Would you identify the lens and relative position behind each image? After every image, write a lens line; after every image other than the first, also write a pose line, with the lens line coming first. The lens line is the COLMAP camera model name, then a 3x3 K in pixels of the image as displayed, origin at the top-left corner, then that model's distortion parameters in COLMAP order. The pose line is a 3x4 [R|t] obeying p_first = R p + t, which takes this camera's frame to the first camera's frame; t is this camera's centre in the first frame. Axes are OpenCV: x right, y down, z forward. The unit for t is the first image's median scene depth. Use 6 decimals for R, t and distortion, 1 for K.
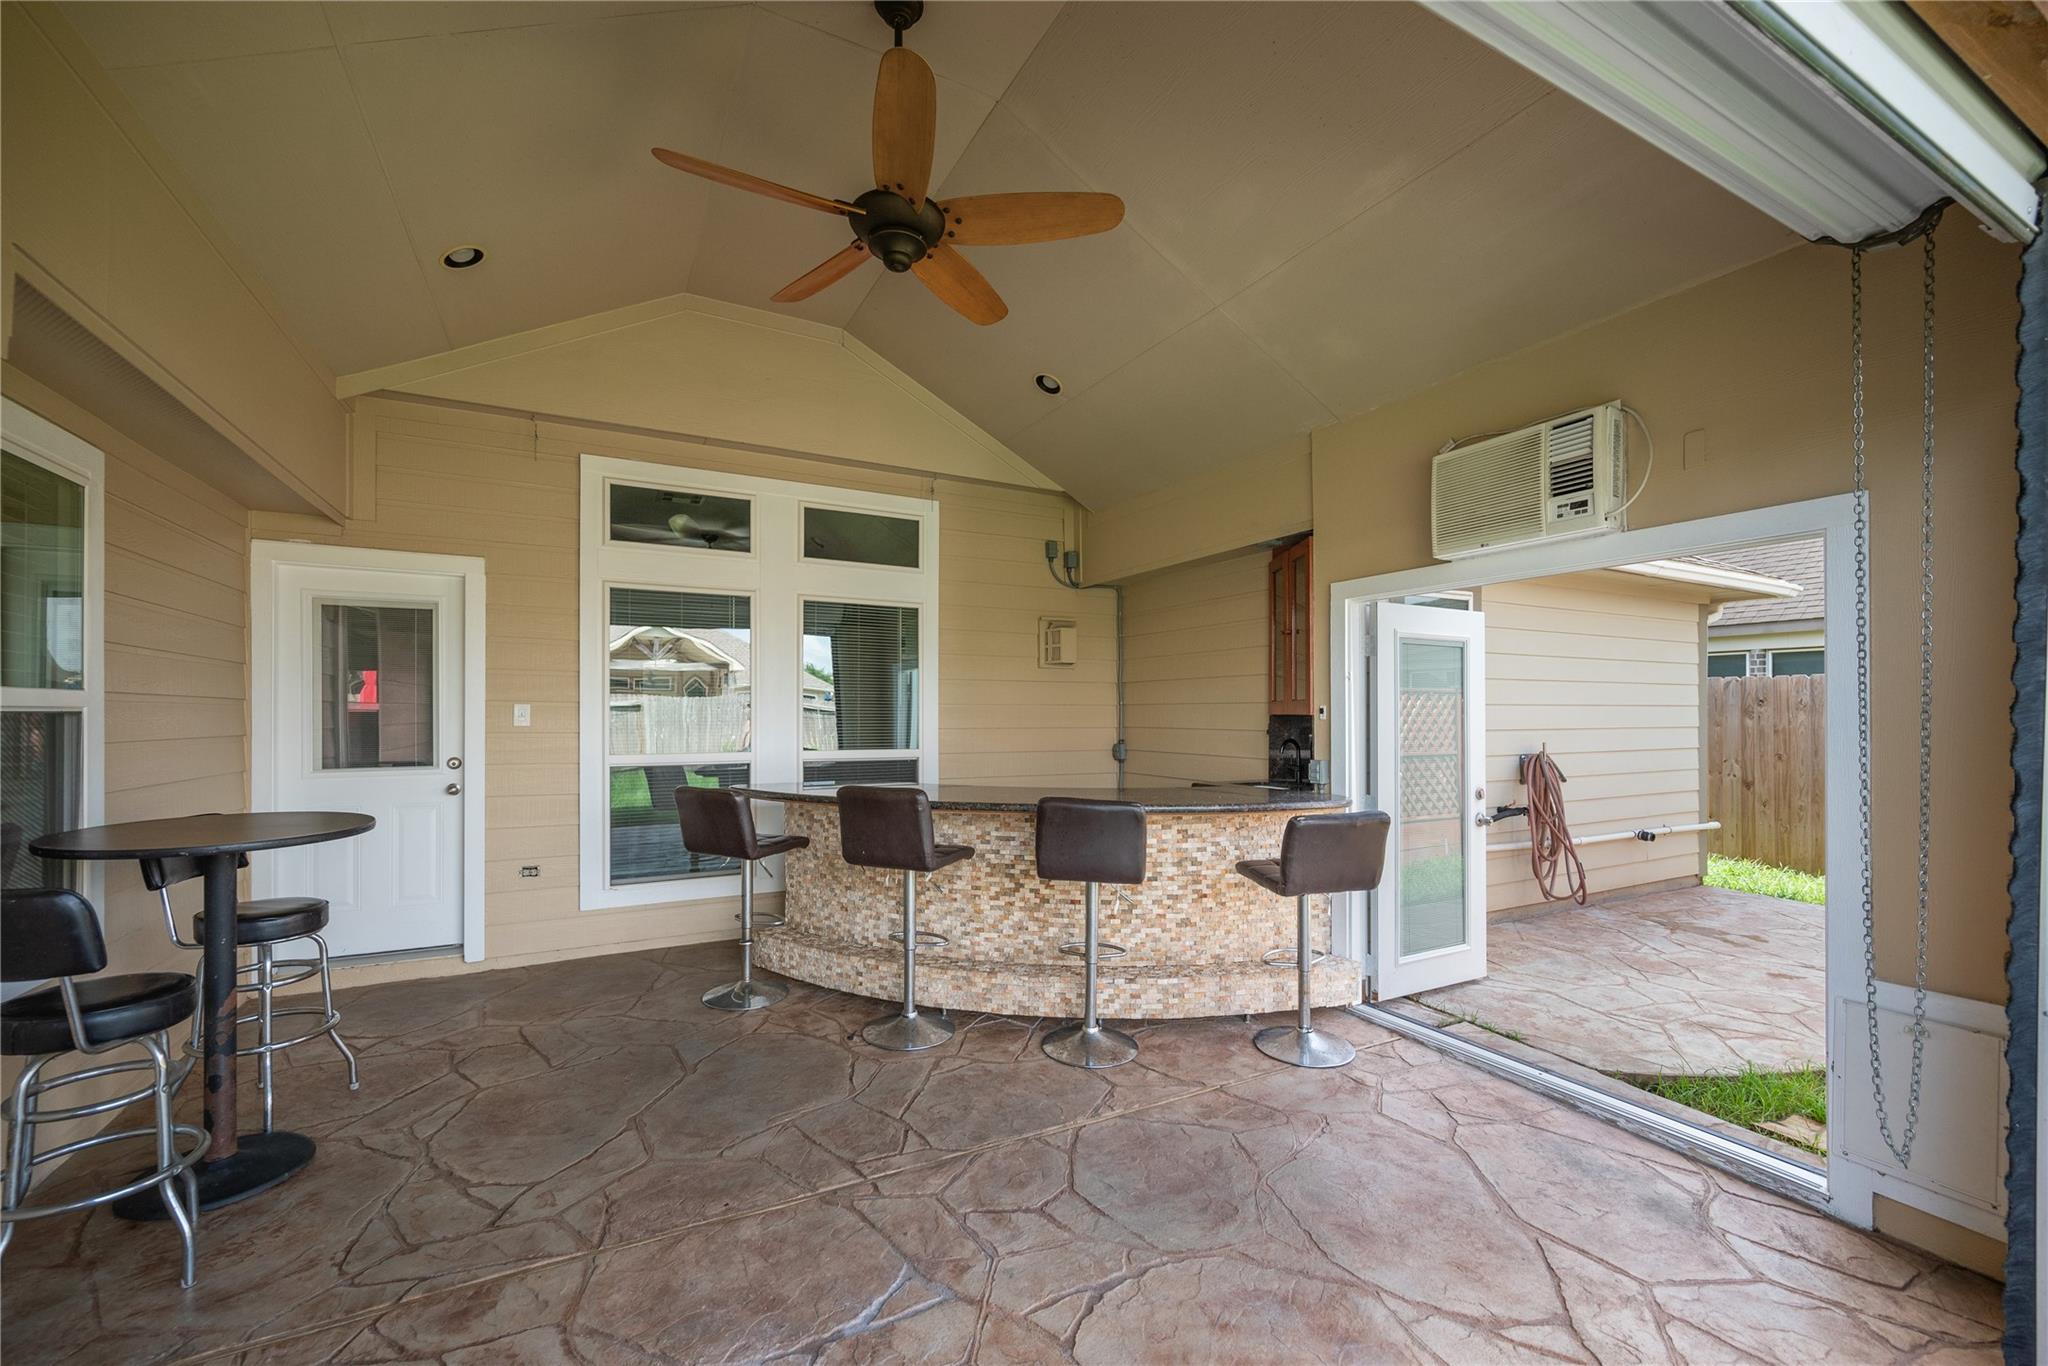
lens RADIAL K [[835.8, 0, 1027.3], [0, 835.8, 697.7], [0, 0, 1]] dist [-0.001417, -0.000126]
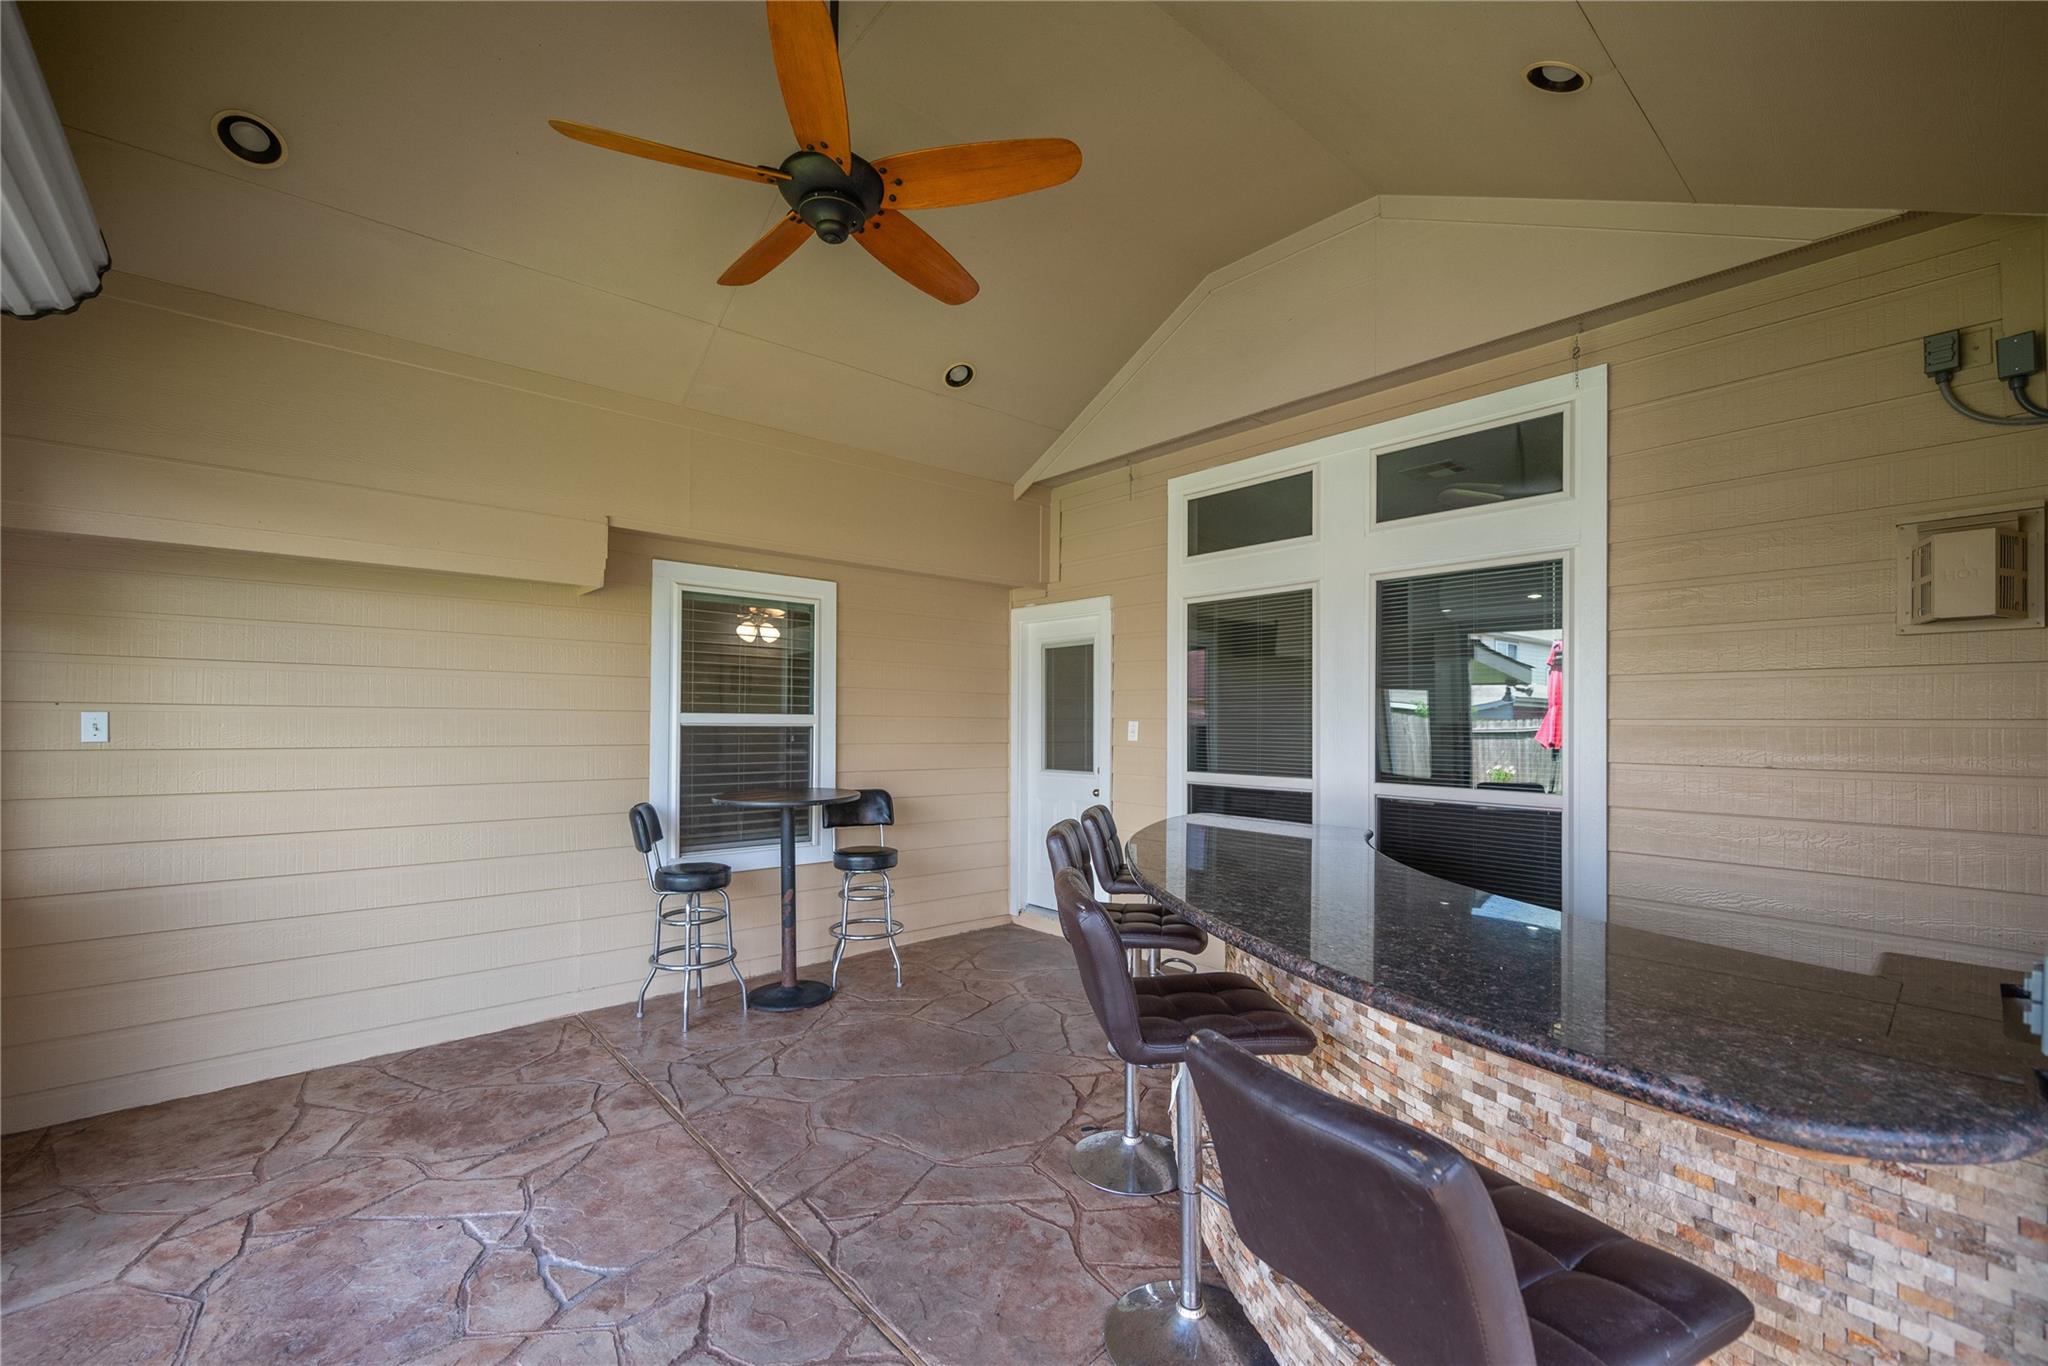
lens RADIAL K [[843.8, 0, 992.6], [0, 843.8, 721.4], [0, 0, 1]] dist [-0.011651, -0.000050]
pose [[0.210652, -0.003362, -0.977555, 0.463837], [0.010979, 0.999939, -0.001073, 0.006994], [0.977499, -0.010507, 0.210676, 0.598075]]
